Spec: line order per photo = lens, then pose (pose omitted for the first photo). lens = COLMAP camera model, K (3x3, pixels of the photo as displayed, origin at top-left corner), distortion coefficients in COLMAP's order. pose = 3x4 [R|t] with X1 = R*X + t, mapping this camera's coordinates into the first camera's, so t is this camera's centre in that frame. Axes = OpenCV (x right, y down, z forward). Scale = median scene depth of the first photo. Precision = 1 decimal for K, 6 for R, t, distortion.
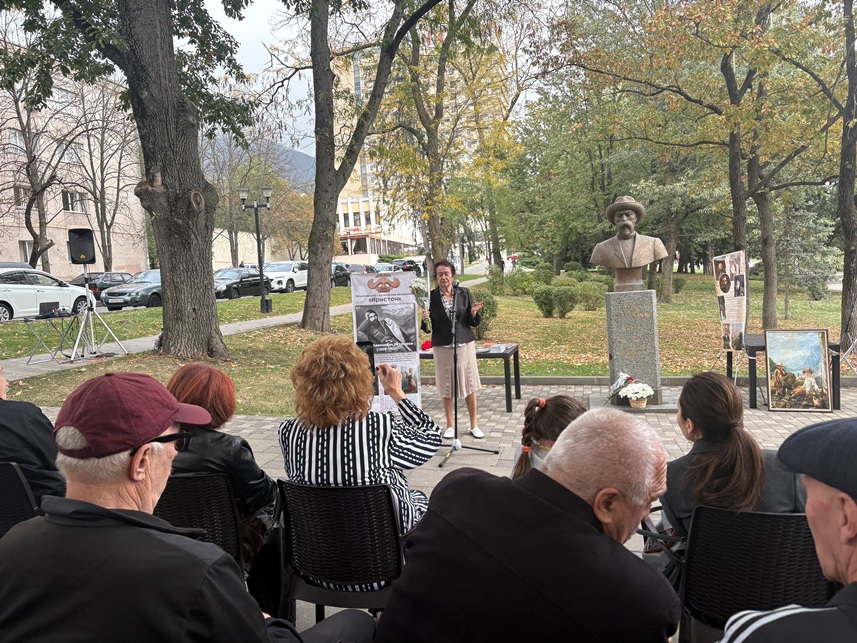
lens RADIAL K [[651.3, 0, 428.3], [0, 651.3, 329.3], [0, 0, 1]] dist [0.065133, -0.085728]
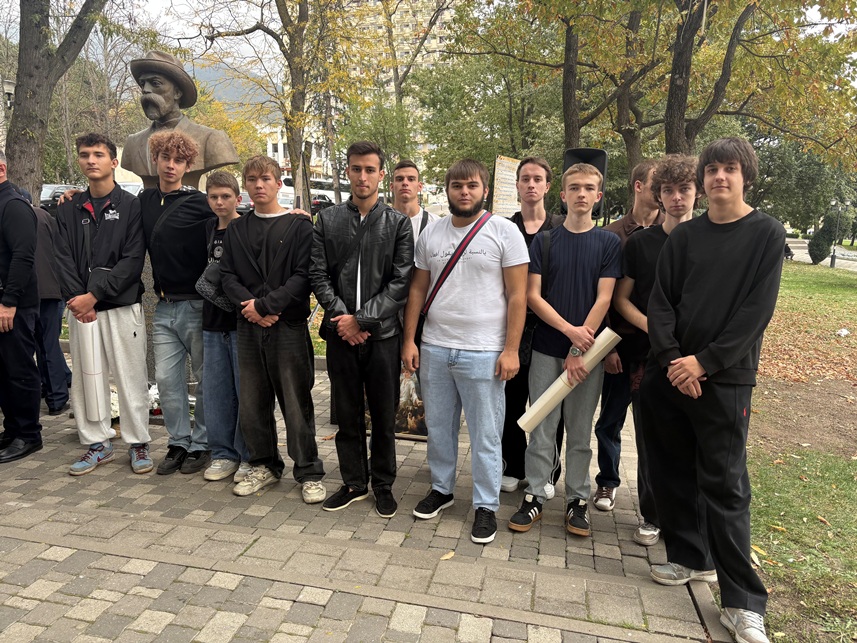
lens RADIAL K [[651.3, 0, 428.3], [0, 651.3, 329.3], [0, 0, 1]] dist [0.065133, -0.085728]
pose [[0.996682, 0.049319, 0.064755, 0.181375], [-0.054727, 0.994913, 0.084578, -0.007343], [-0.060254, -0.087841, 0.994310, 0.137549]]
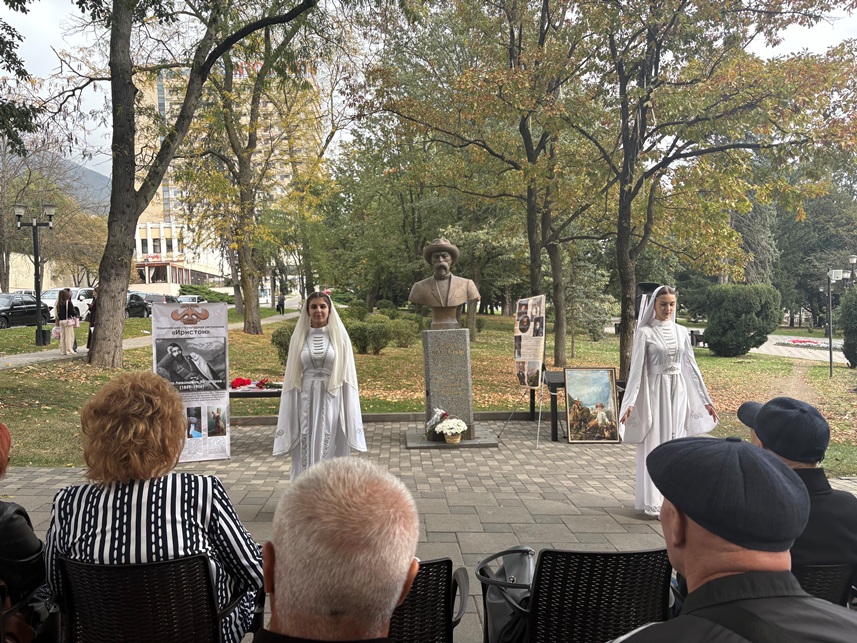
lens RADIAL K [[651.3, 0, 428.3], [0, 651.3, 329.3], [0, 0, 1]] dist [0.065133, -0.085728]
pose [[0.959096, 0.021204, 0.282287, -0.003103], [-0.005693, 0.998434, -0.055656, -0.000467], [-0.283025, 0.051772, 0.957714, 0.009362]]
